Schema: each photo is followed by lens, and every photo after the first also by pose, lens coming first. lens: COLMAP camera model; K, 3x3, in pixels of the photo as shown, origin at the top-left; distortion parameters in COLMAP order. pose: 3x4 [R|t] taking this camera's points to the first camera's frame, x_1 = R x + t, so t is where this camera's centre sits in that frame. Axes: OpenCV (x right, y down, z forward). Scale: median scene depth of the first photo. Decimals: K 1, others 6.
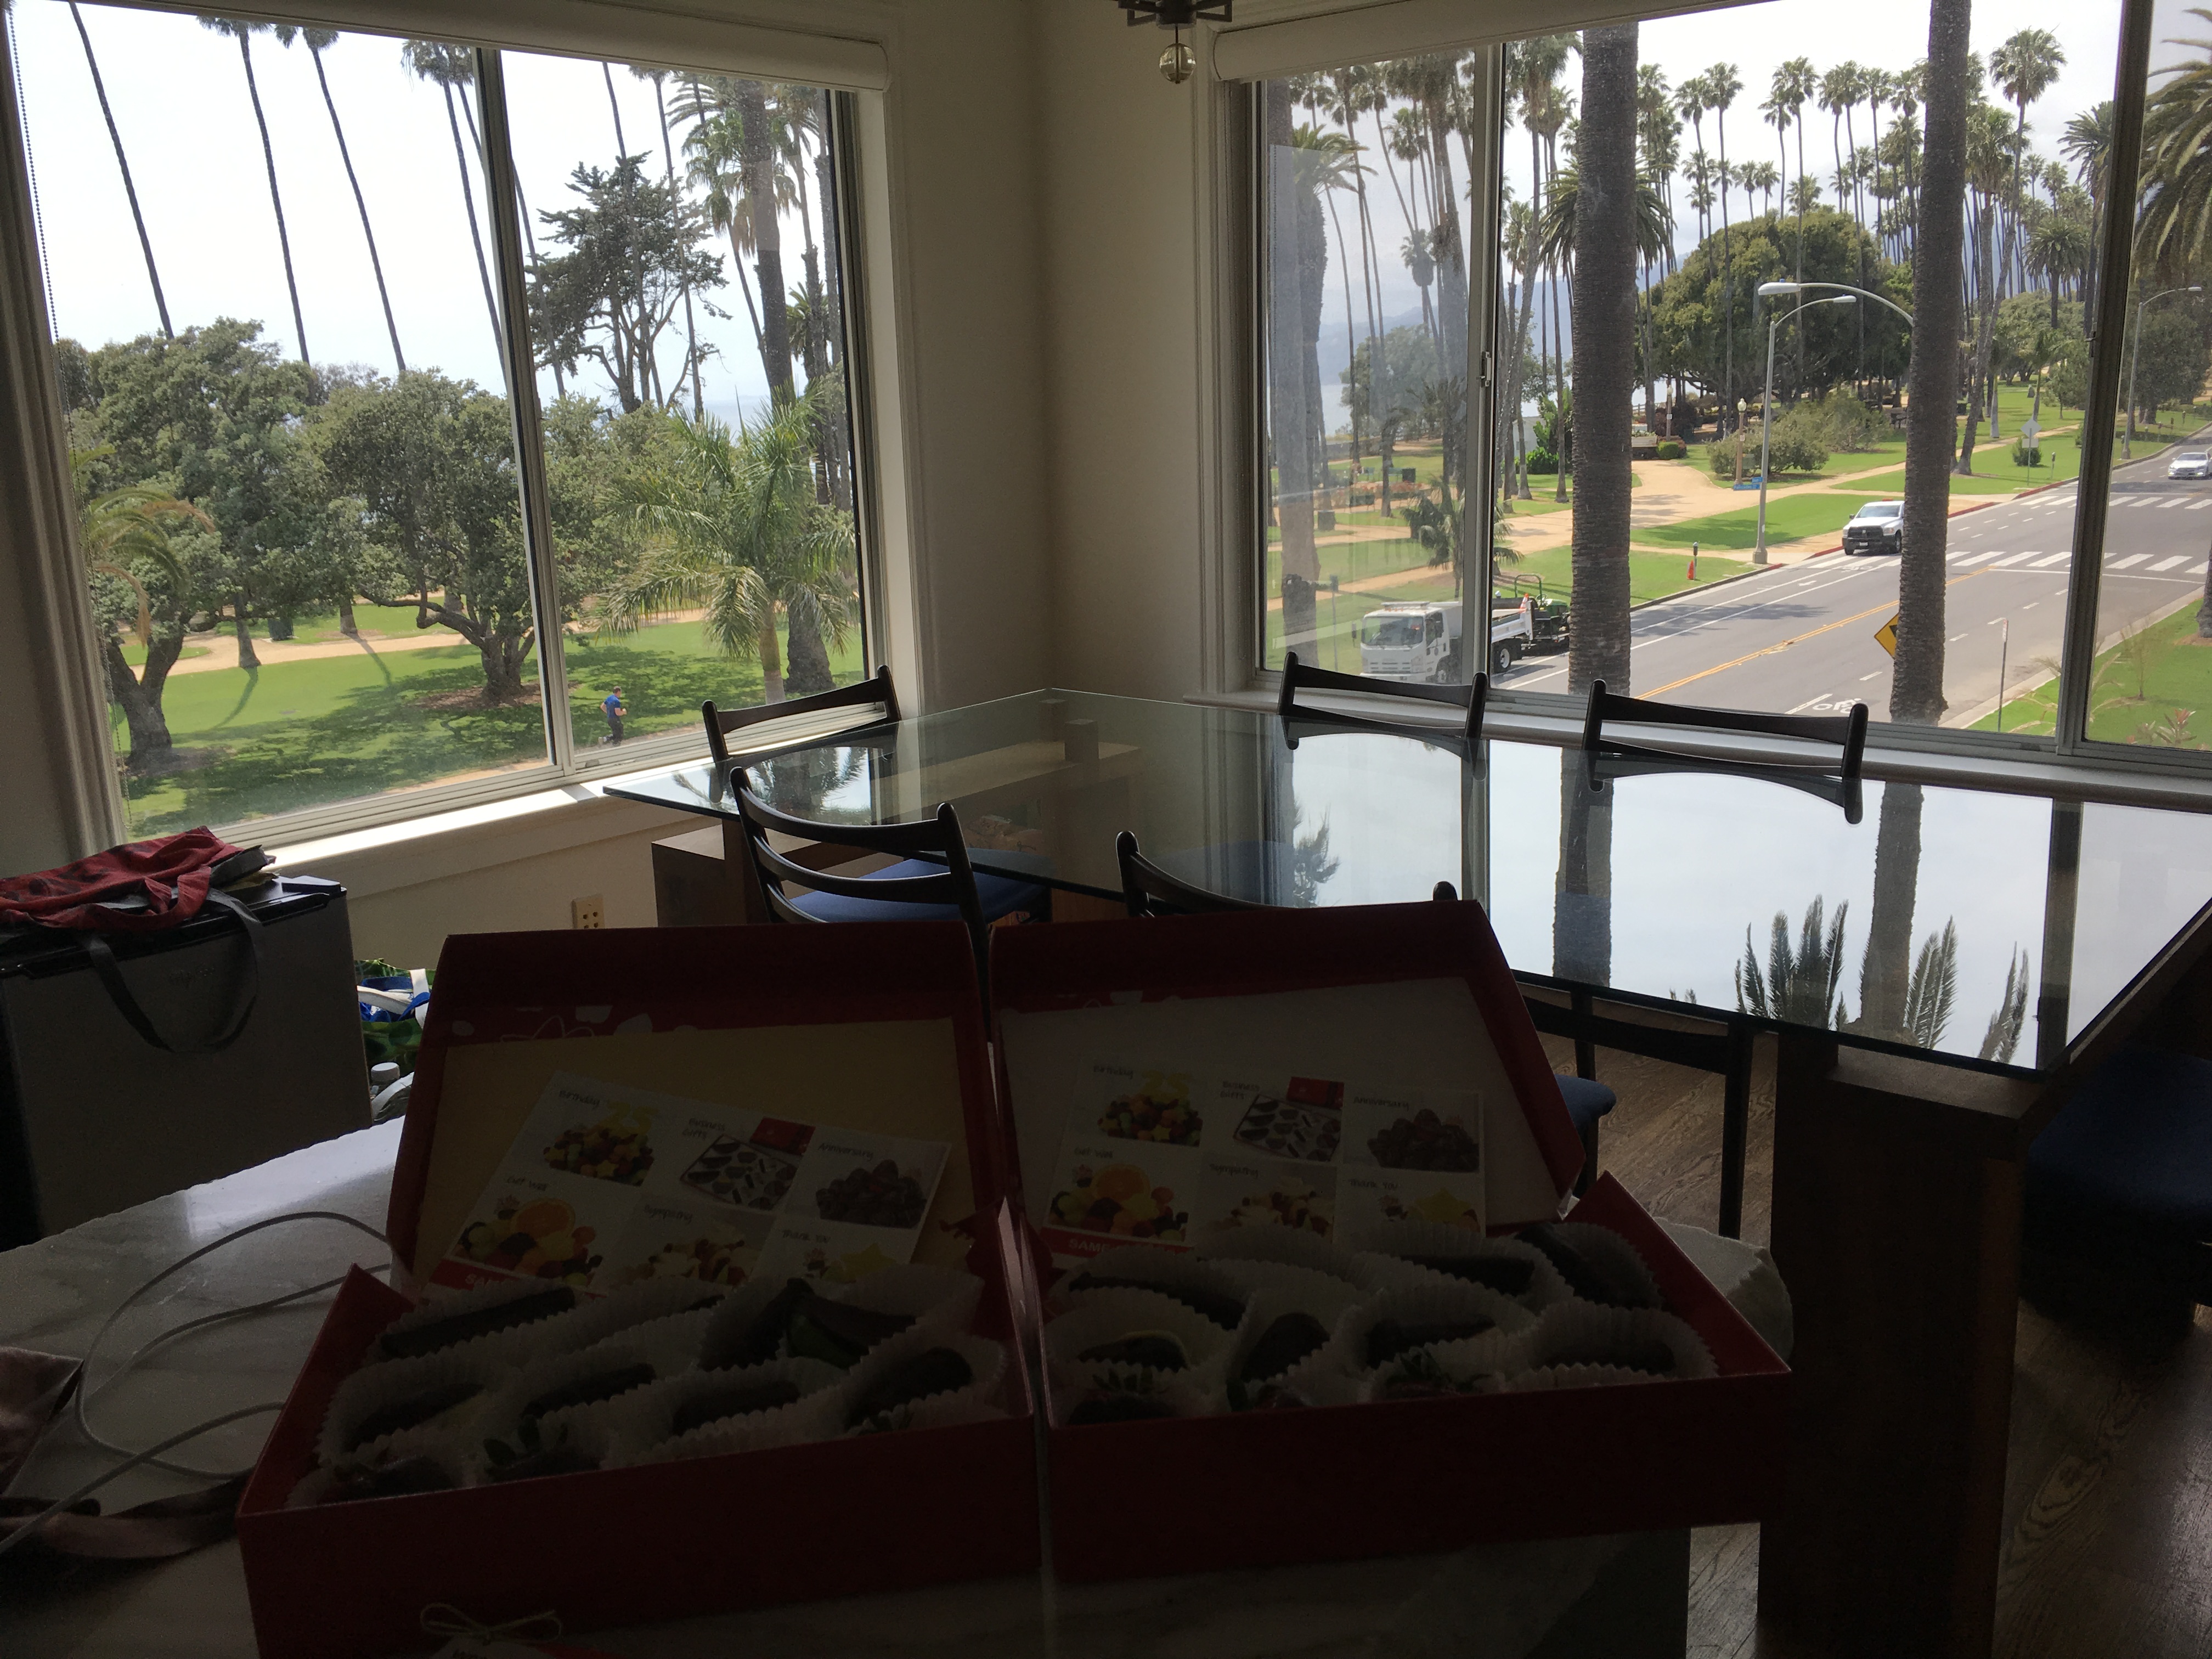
lens RADIAL K [[1907.9, 0, 1112.5], [0, 1907.9, 828.7], [0, 0, 1]] dist [0.038698, -0.007120]
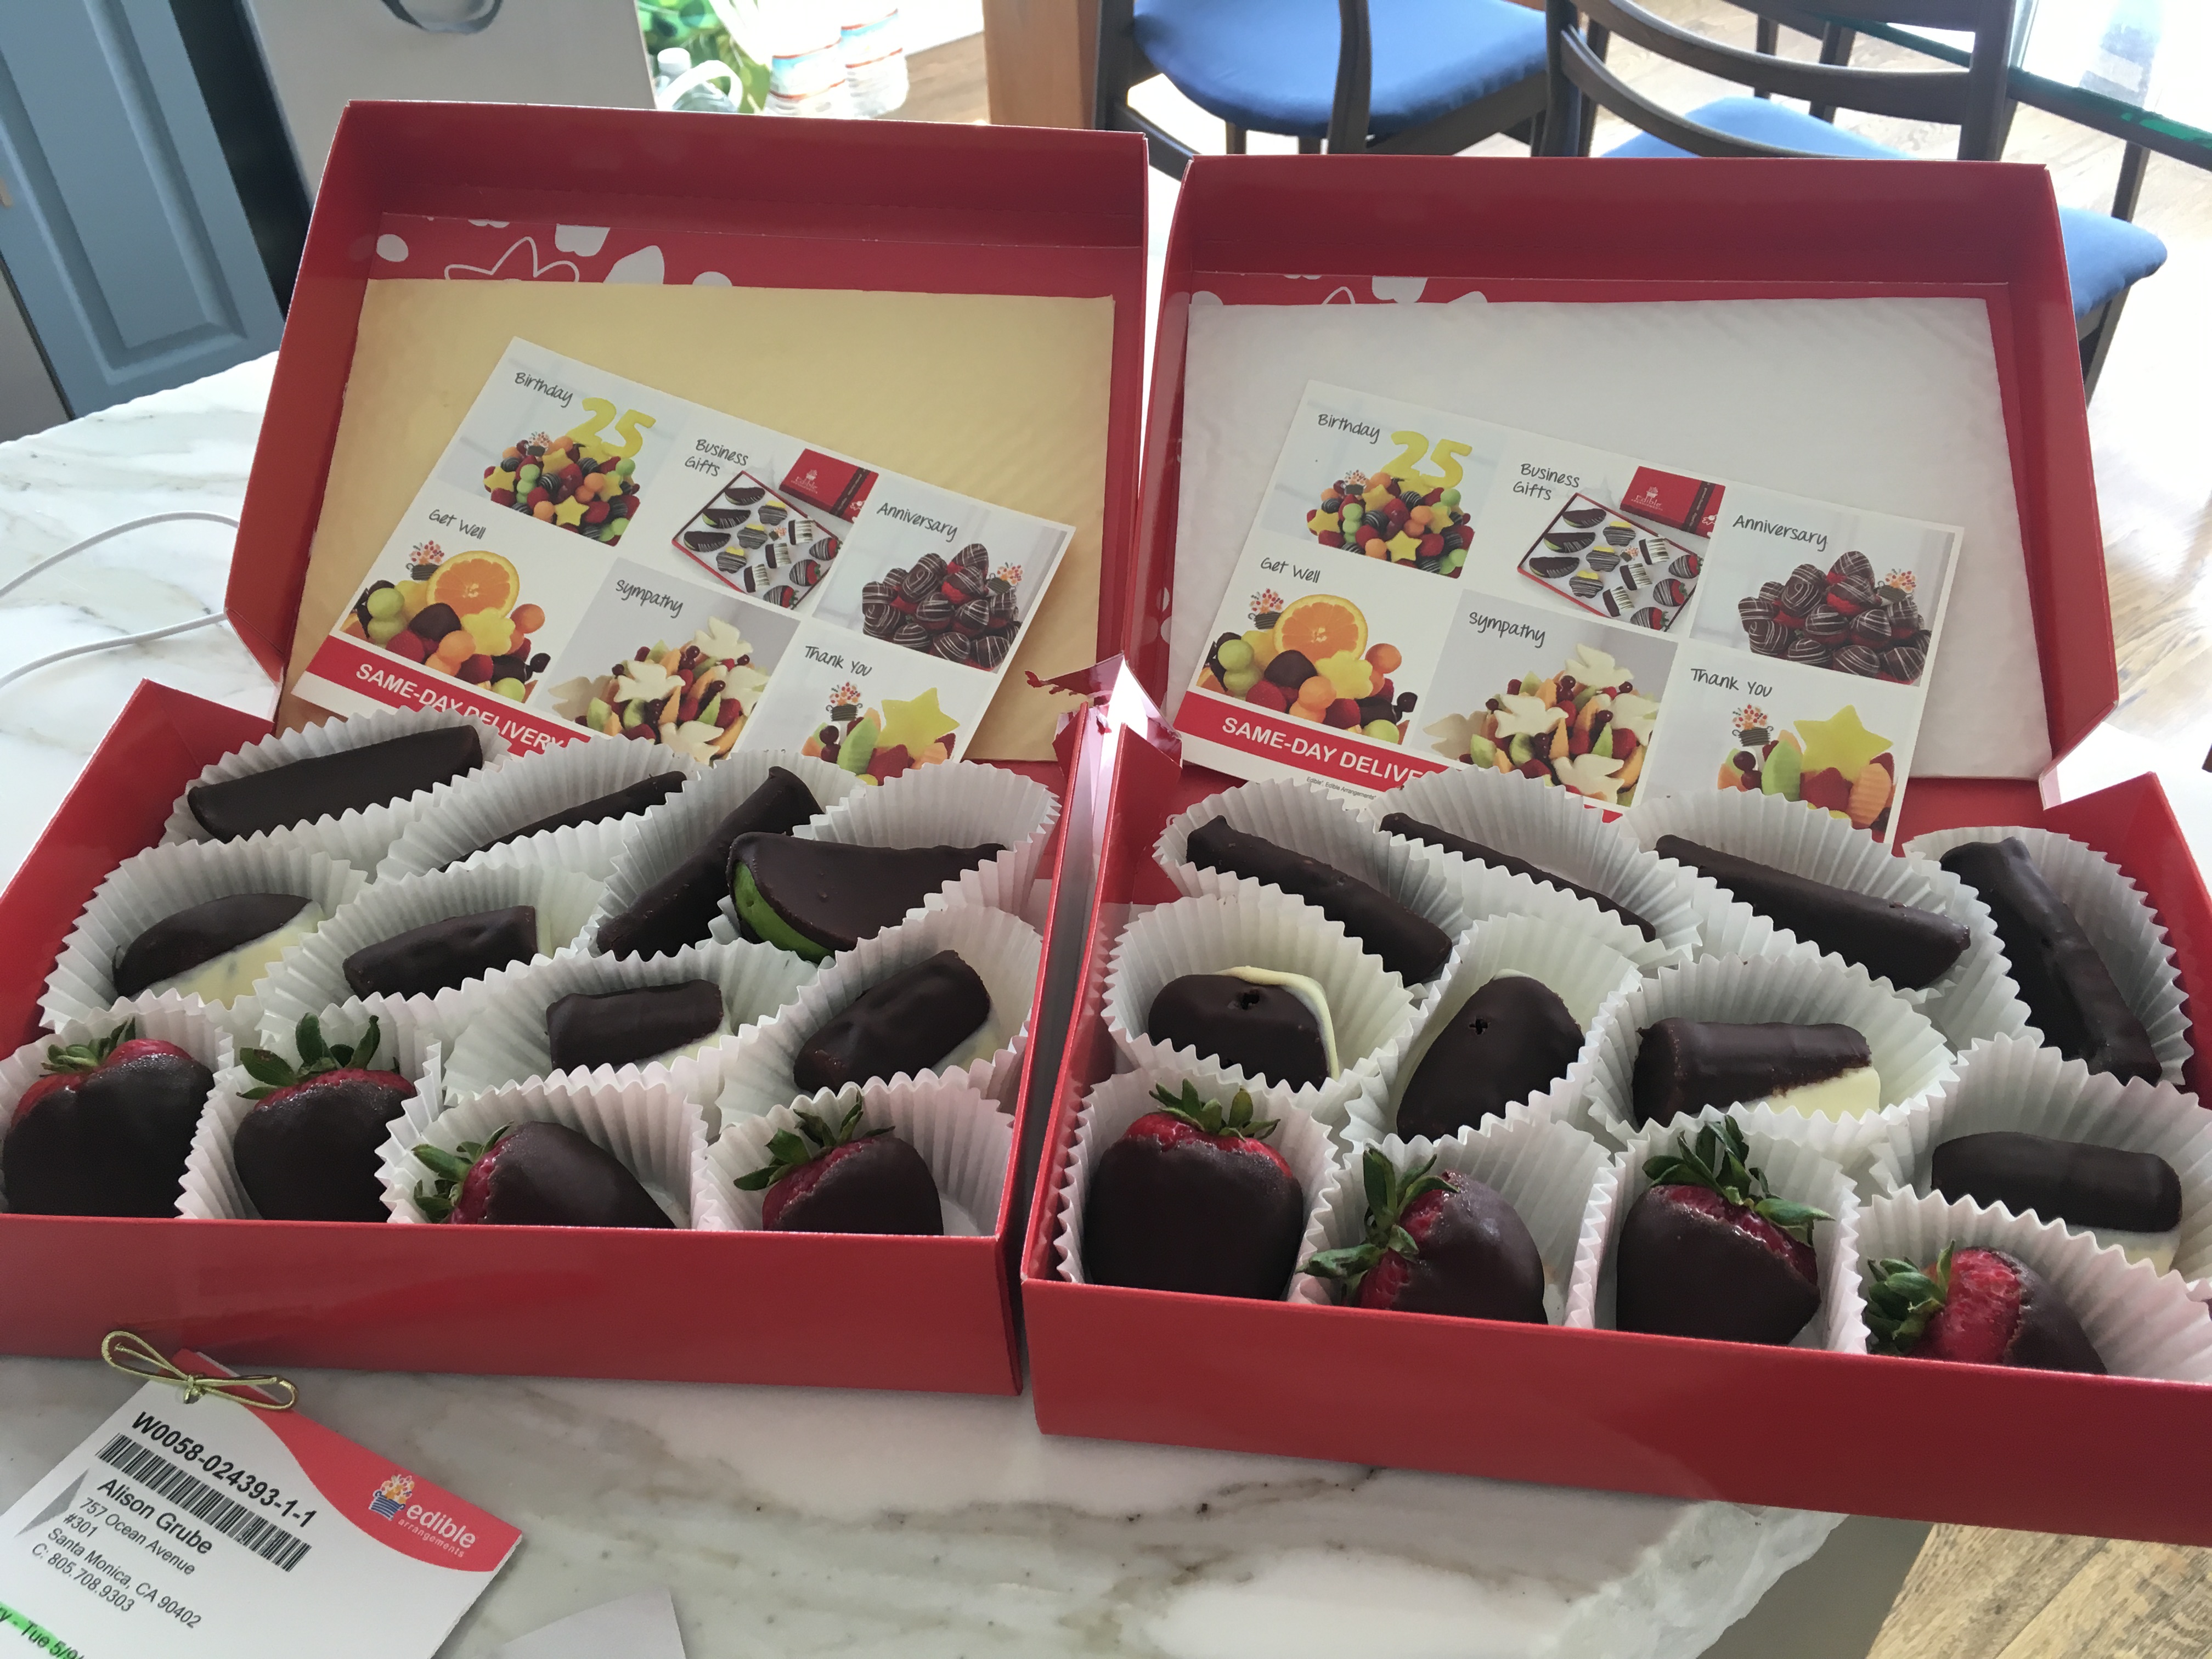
lens RADIAL K [[1907.9, 0, 1090.5], [0, 1907.9, 820.3], [0, 0, 1]] dist [0.038698, -0.007120]
pose [[0.972982, 0.153016, -0.172893, 0.049203], [-0.047083, 0.864607, 0.500238, -0.075908], [0.226029, -0.478582, 0.848451, 0.409710]]
